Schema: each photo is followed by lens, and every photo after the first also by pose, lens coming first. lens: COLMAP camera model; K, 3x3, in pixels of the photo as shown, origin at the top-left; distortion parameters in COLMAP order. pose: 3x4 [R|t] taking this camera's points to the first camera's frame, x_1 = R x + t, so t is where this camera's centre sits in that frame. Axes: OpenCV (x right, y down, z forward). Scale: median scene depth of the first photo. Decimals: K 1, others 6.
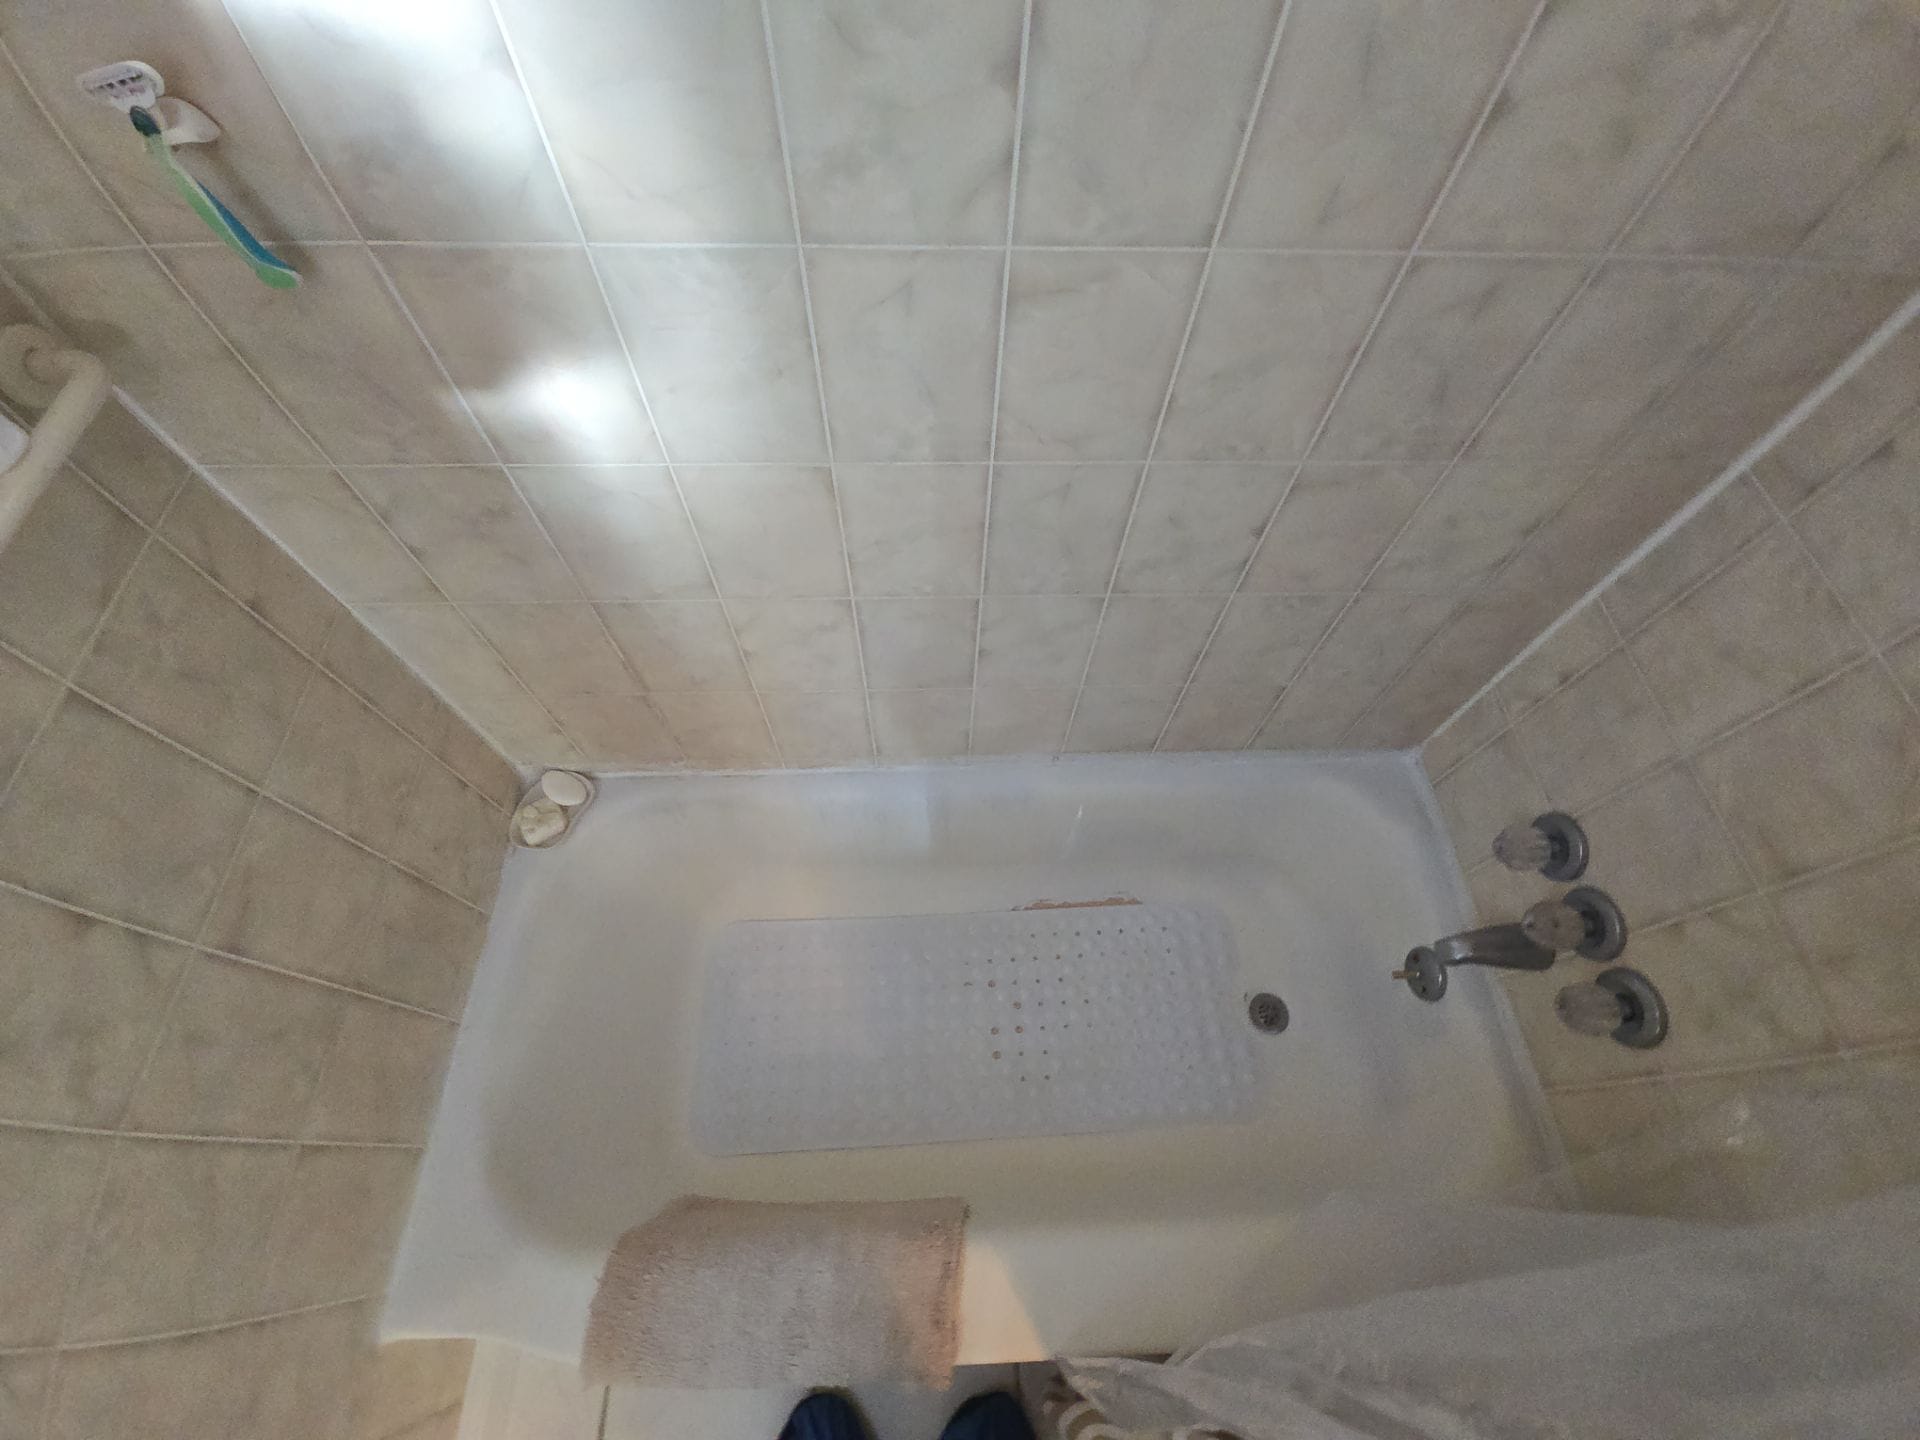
lens RADIAL K [[824.6, 0, 971.0], [0, 824.6, 779.8], [0, 0, 1]] dist [-0.000243, 0.000042]
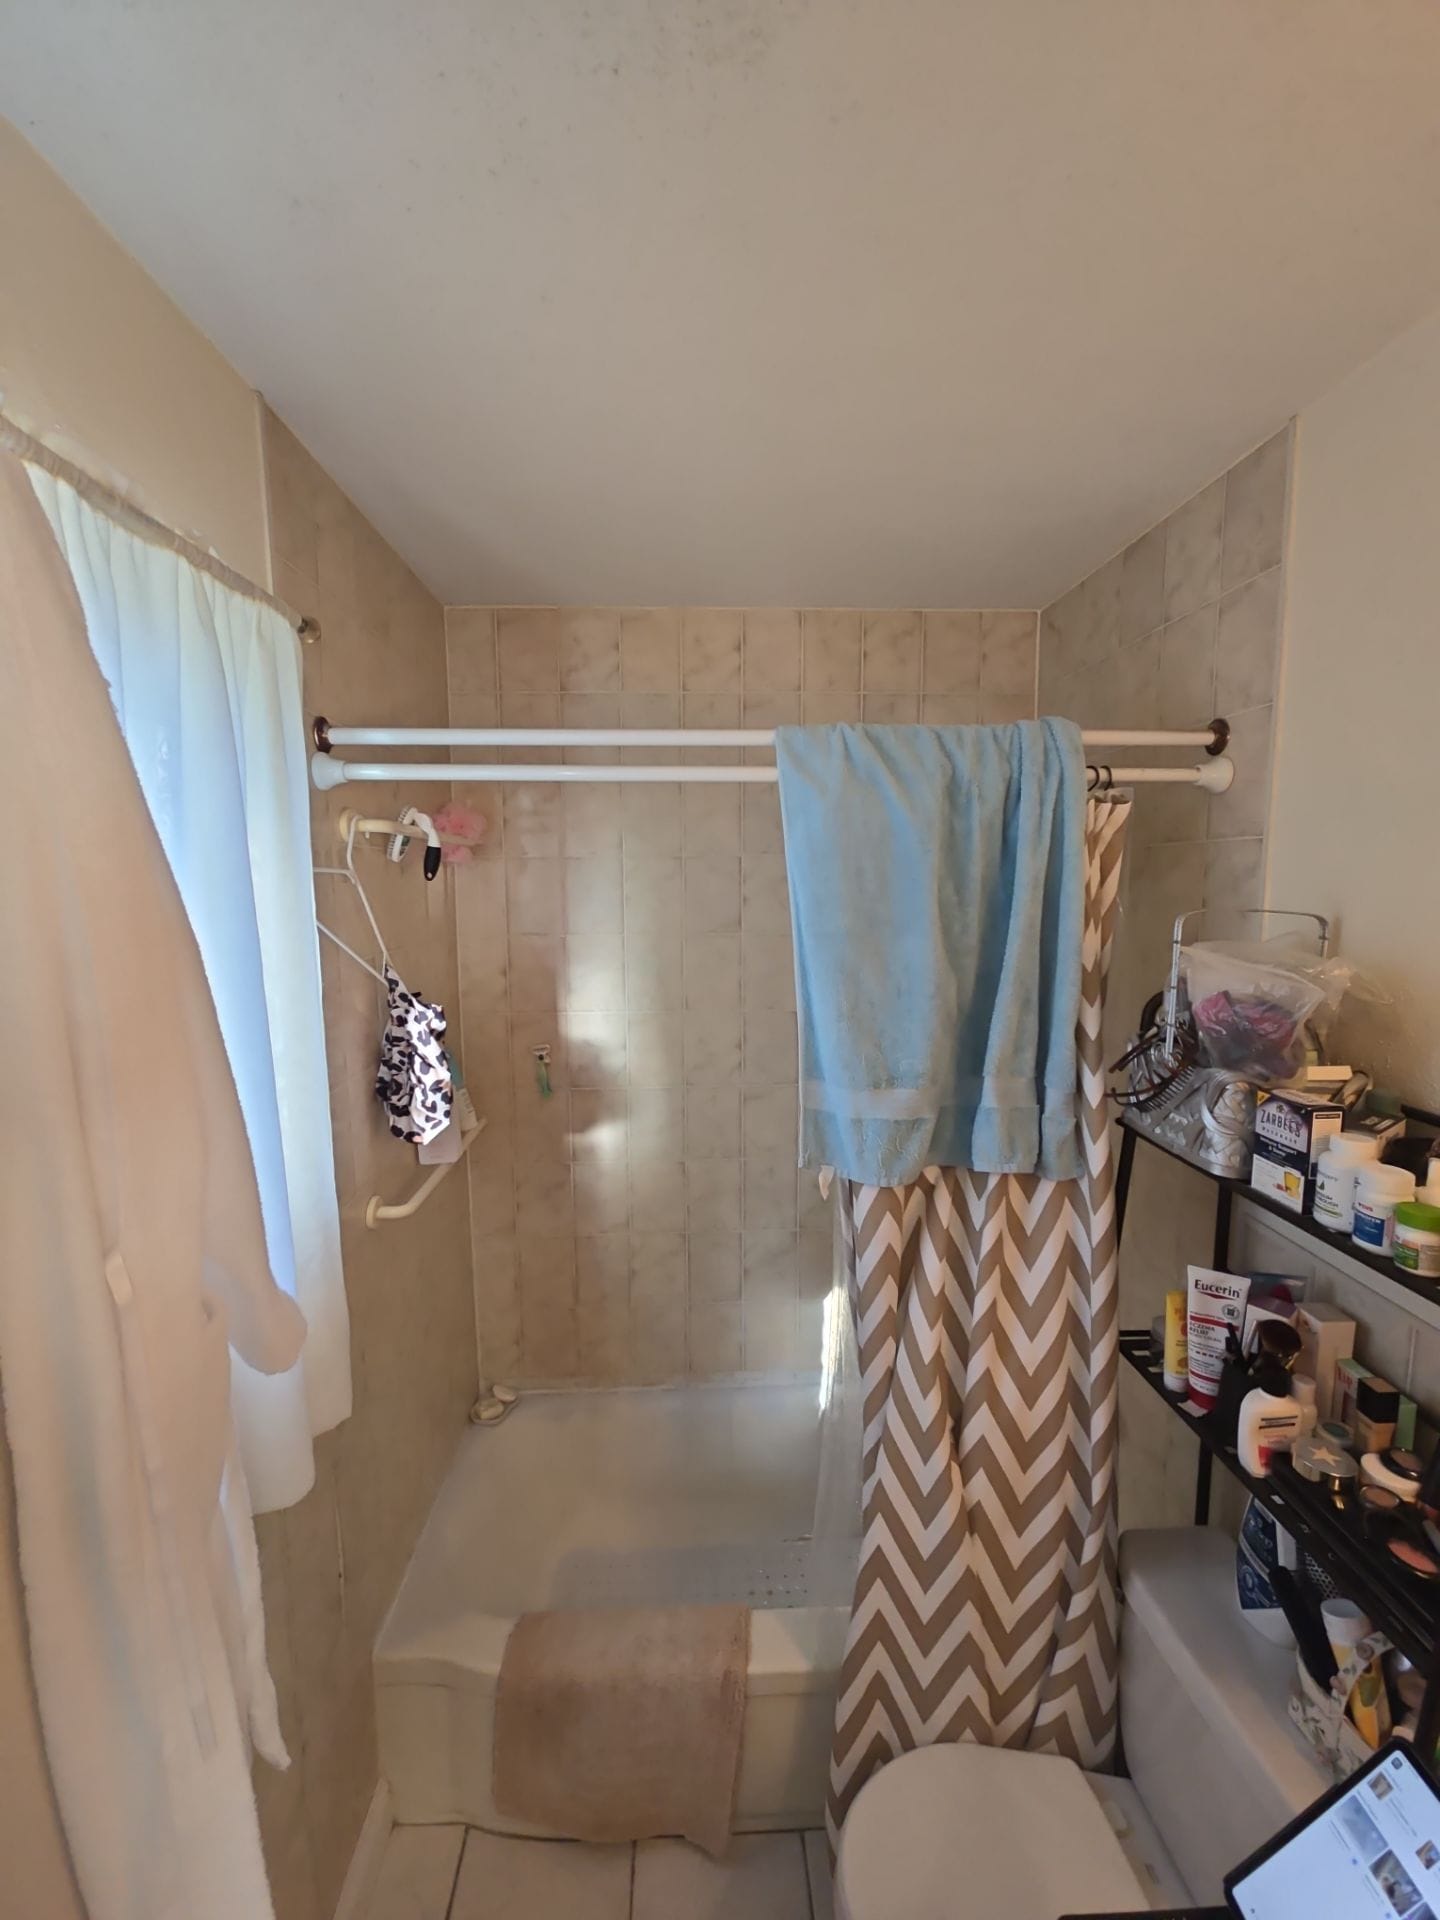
lens RADIAL K [[824.6, 0, 720.0], [0, 824.6, 960.0], [0, 0, 1]] dist [-0.000243, 0.000042]
pose [[0.999179, -0.040497, 0.001349, -0.021991], [0.023801, 0.559648, -0.828388, 1.282111], [0.032792, 0.827740, 0.560152, -0.934653]]
